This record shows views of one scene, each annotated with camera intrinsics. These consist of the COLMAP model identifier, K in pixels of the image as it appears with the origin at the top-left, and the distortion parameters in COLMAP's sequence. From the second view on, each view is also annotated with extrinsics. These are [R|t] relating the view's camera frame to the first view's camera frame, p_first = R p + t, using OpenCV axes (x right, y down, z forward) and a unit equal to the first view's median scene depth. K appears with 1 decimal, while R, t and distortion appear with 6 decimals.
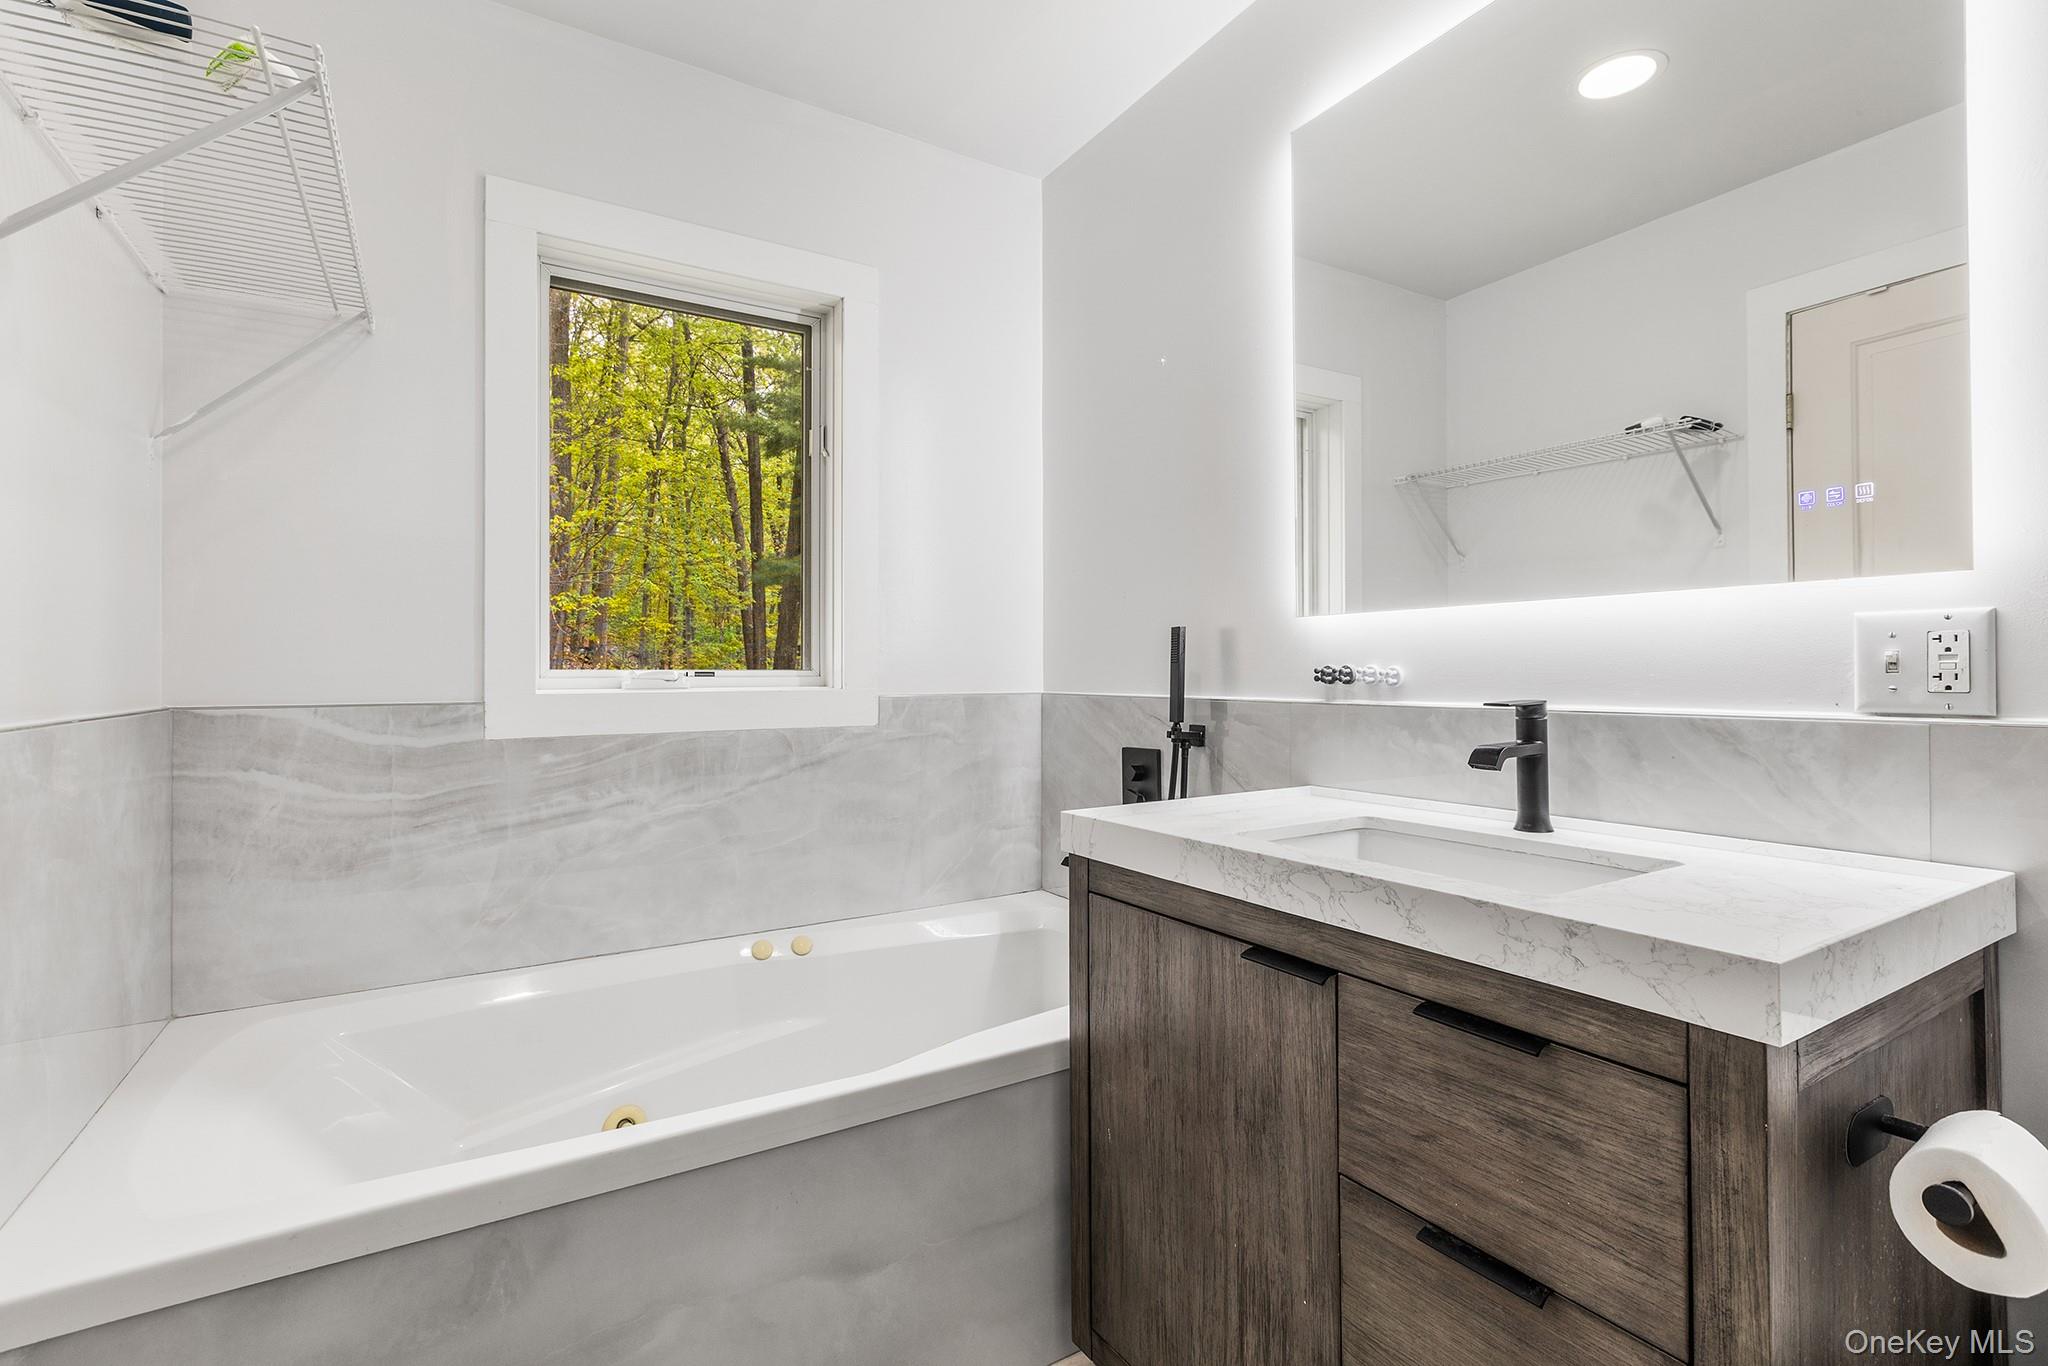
lens RADIAL K [[950.4, 0, 1021.8], [0, 950.4, 659.9], [0, 0, 1]] dist [0.000873, -0.000503]
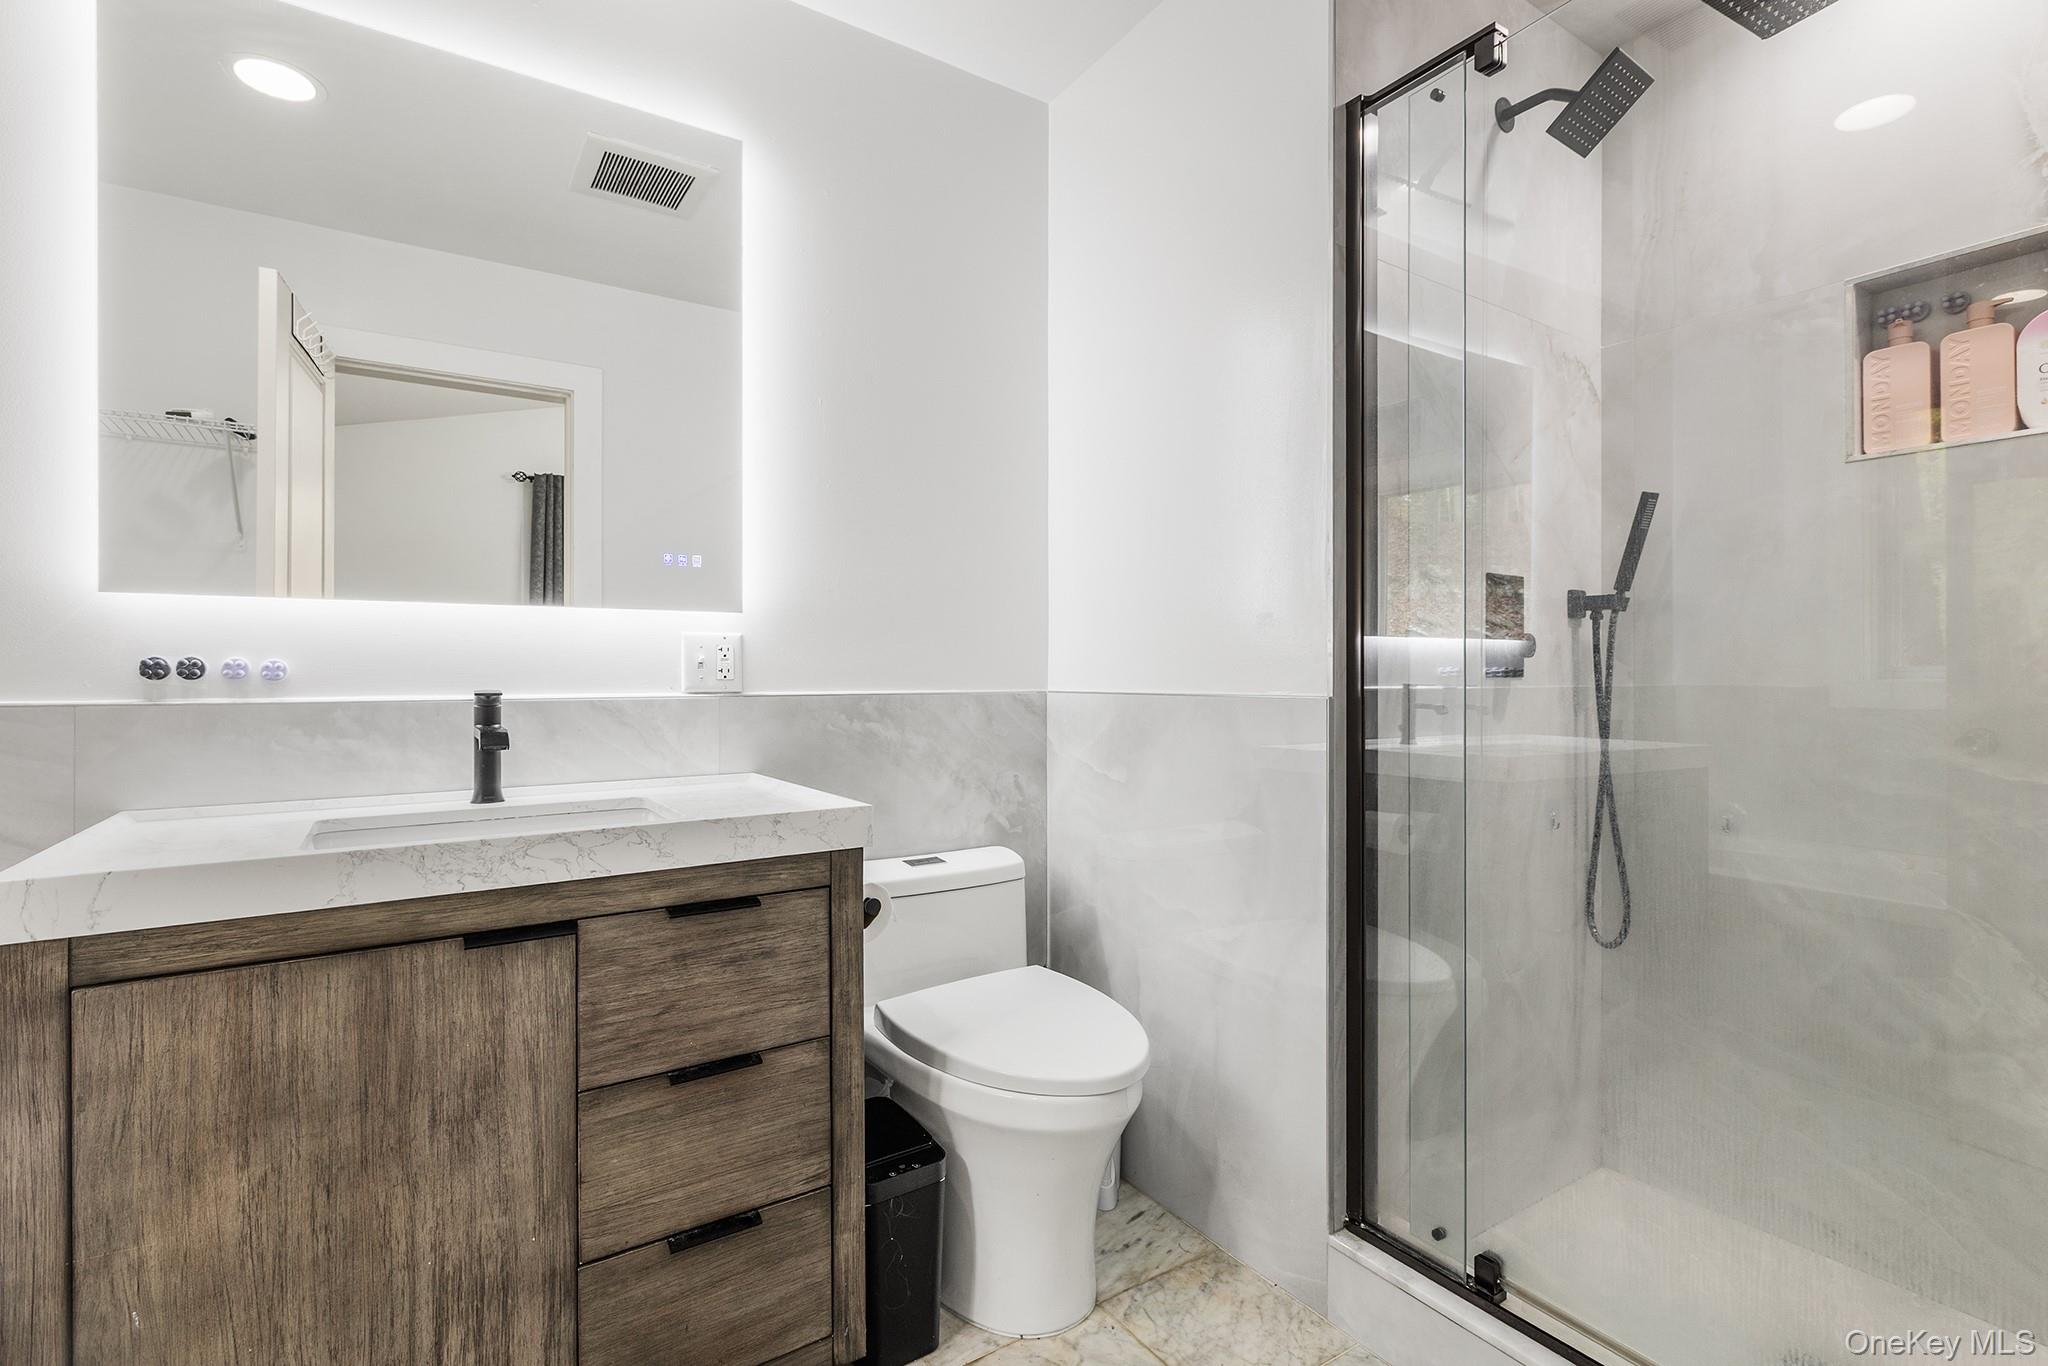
lens RADIAL K [[933.7, 0, 1019.4], [0, 933.7, 676.9], [0, 0, 1]] dist [-0.000343, -0.000666]
pose [[-0.038816, 0.005079, 0.999233, -0.788538], [-0.010302, 0.999932, -0.005482, 0.031969], [-0.999193, -0.010507, -0.038761, 0.488270]]
